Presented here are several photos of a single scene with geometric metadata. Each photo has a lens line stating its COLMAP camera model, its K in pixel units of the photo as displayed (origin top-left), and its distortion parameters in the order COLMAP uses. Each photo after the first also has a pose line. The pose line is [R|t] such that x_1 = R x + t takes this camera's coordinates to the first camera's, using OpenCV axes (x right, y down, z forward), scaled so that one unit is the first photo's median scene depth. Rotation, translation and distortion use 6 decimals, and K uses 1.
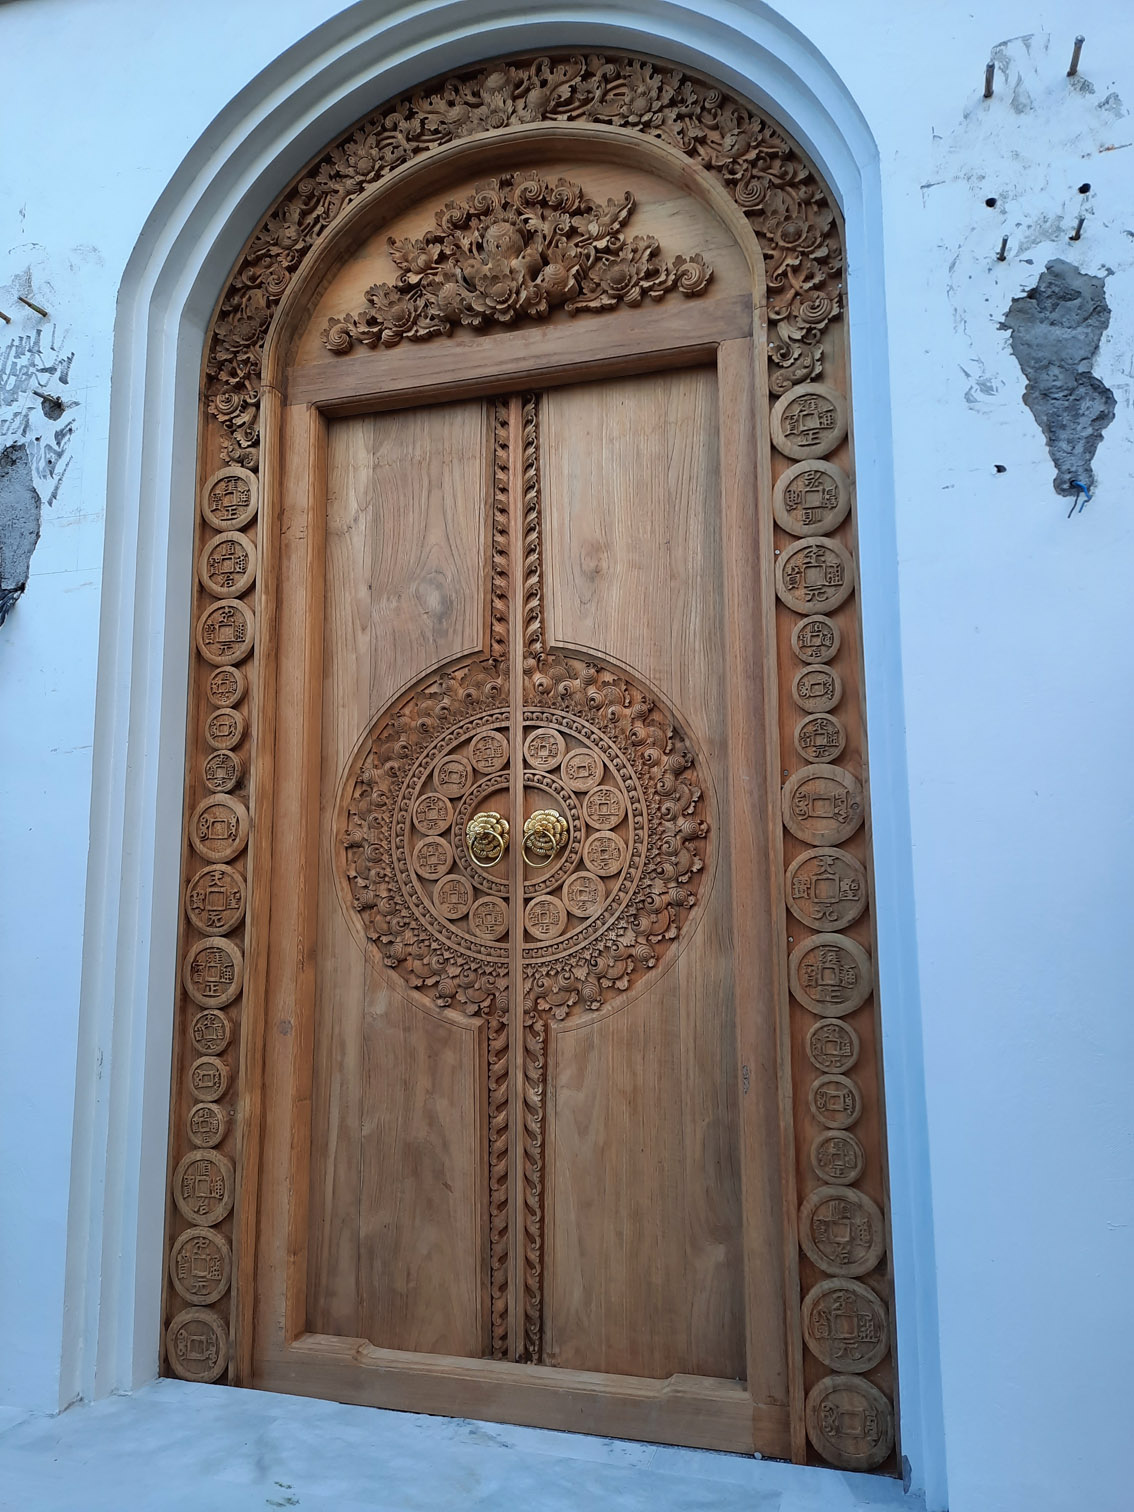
lens RADIAL K [[1106.4, 0, 569.9], [0, 1106.4, 756.3], [0, 0, 1]] dist [0.011253, 0.000430]
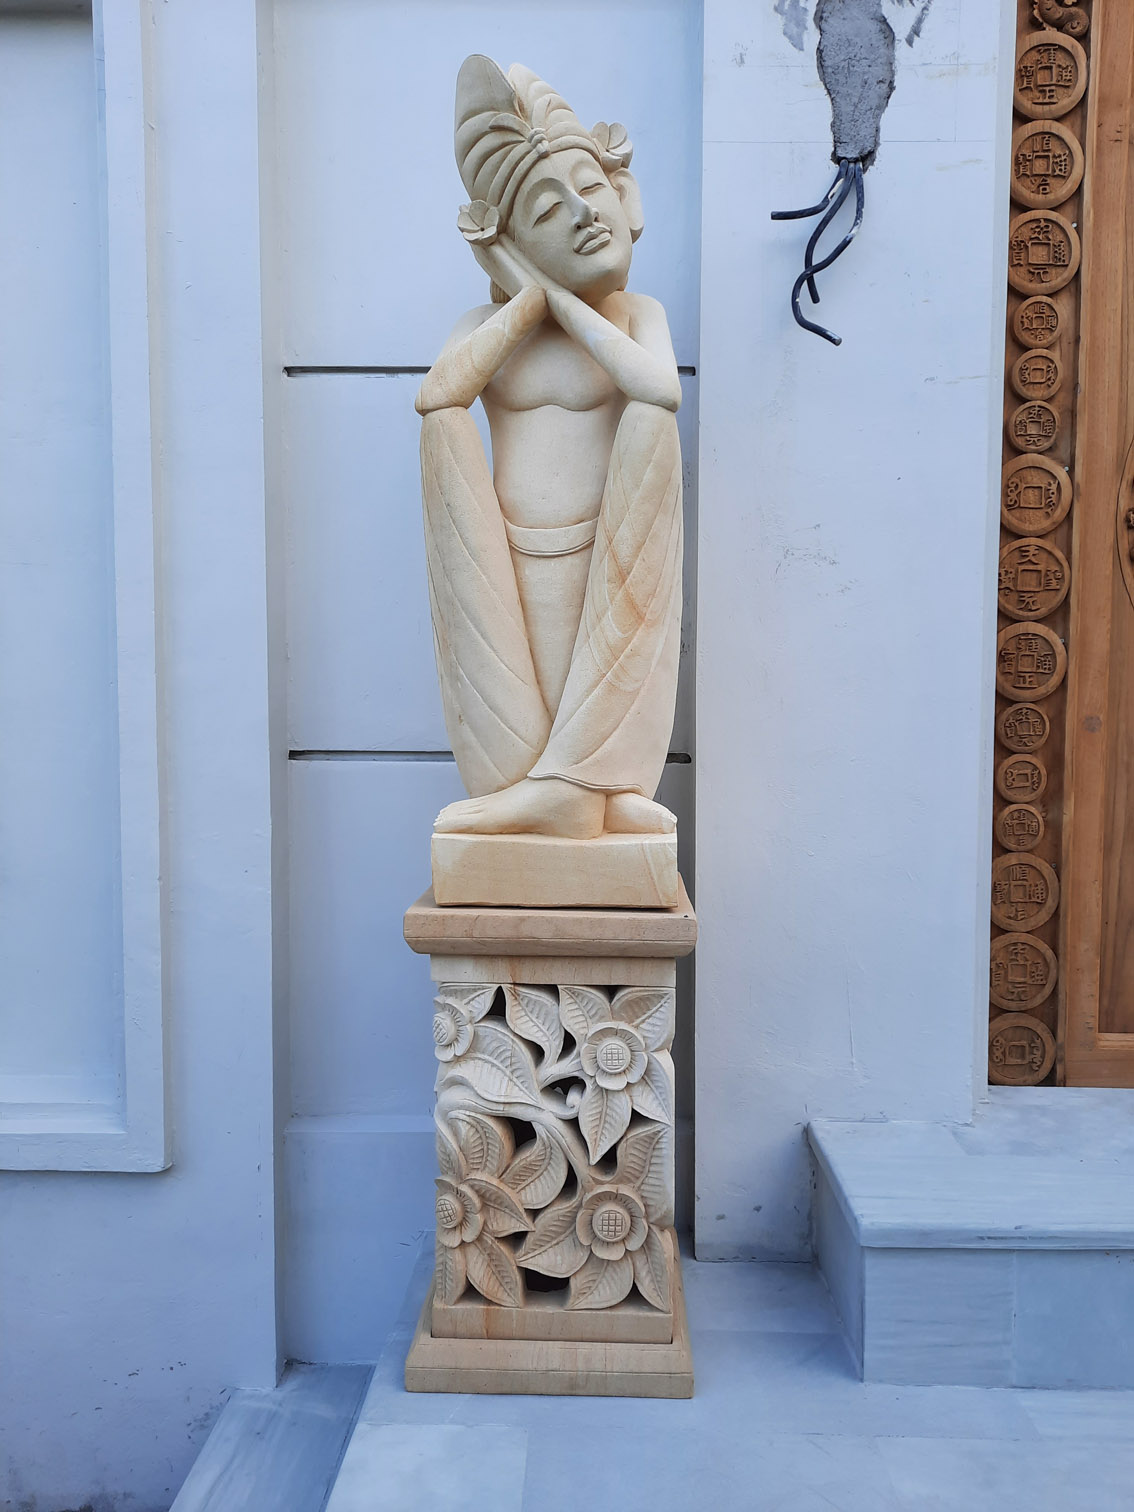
lens RADIAL K [[1106.4, 0, 567.1], [0, 1106.4, 760.7], [0, 0, 1]] dist [0.011253, 0.000430]
pose [[0.969407, -0.004266, 0.245420, -0.884850], [-0.045931, 0.979036, 0.198442, 0.113177], [-0.241122, -0.203643, 0.948889, 0.234599]]
